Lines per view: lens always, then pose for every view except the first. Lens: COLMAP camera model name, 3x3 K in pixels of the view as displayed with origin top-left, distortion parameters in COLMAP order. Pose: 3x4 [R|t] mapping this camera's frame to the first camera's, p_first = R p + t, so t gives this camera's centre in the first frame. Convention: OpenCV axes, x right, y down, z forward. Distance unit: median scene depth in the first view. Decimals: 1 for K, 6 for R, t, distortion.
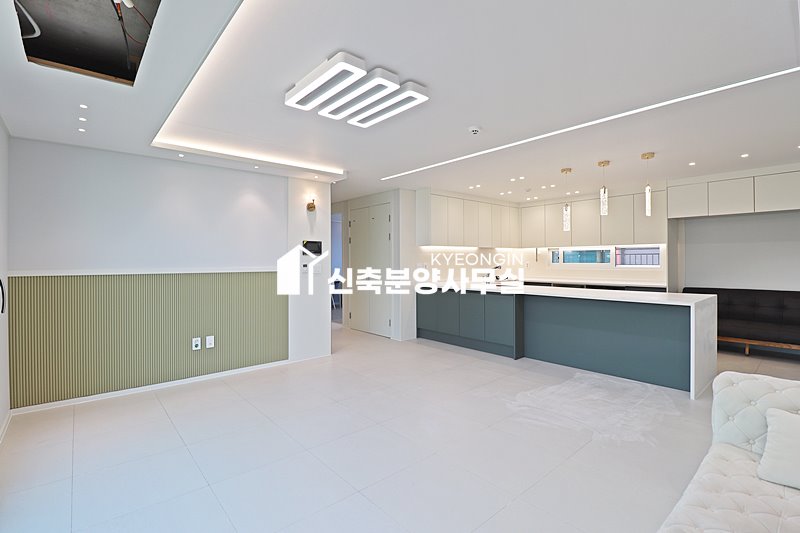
lens RADIAL K [[373.0, 0, 404.1], [0, 373.0, 259.9], [0, 0, 1]] dist [-0.007681, -0.009461]
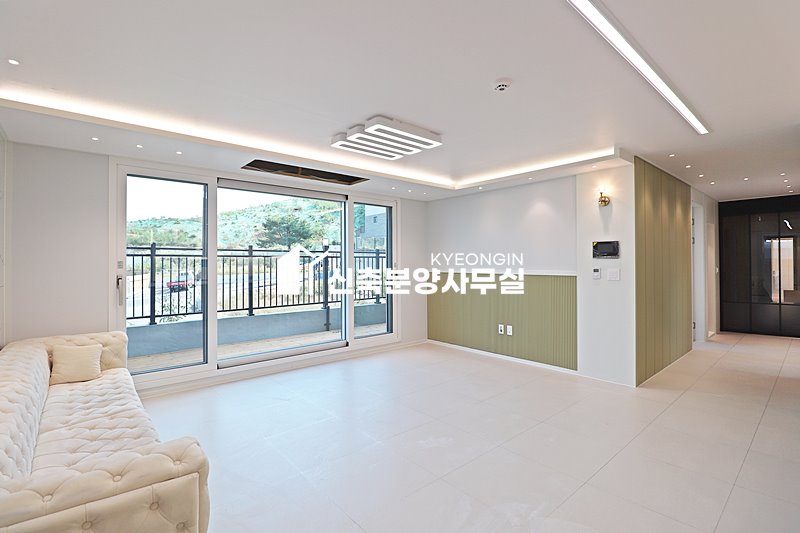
lens RADIAL K [[373.0, 0, 395.4], [0, 373.0, 258.6], [0, 0, 1]] dist [-0.007681, -0.009461]
pose [[-0.017501, -0.005016, -0.999834, 0.599783], [0.007107, 0.999962, -0.005141, -0.010778], [0.999822, -0.007196, -0.017465, 0.537388]]
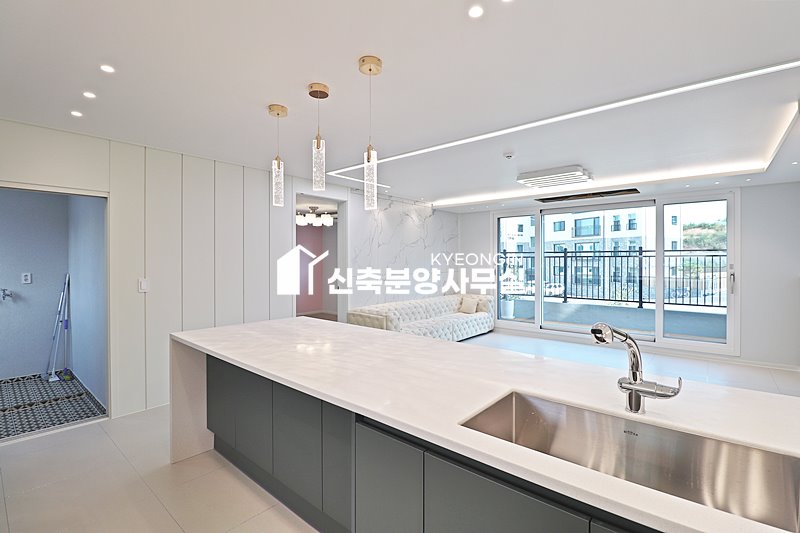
lens RADIAL K [[373.0, 0, 402.0], [0, 373.0, 258.6], [0, 0, 1]] dist [-0.007681, -0.009461]
pose [[-0.990651, 0.006128, -0.136284, 0.451761], [0.007323, 0.999939, -0.008269, -0.015592], [0.136225, -0.009189, -0.990635, 1.394869]]
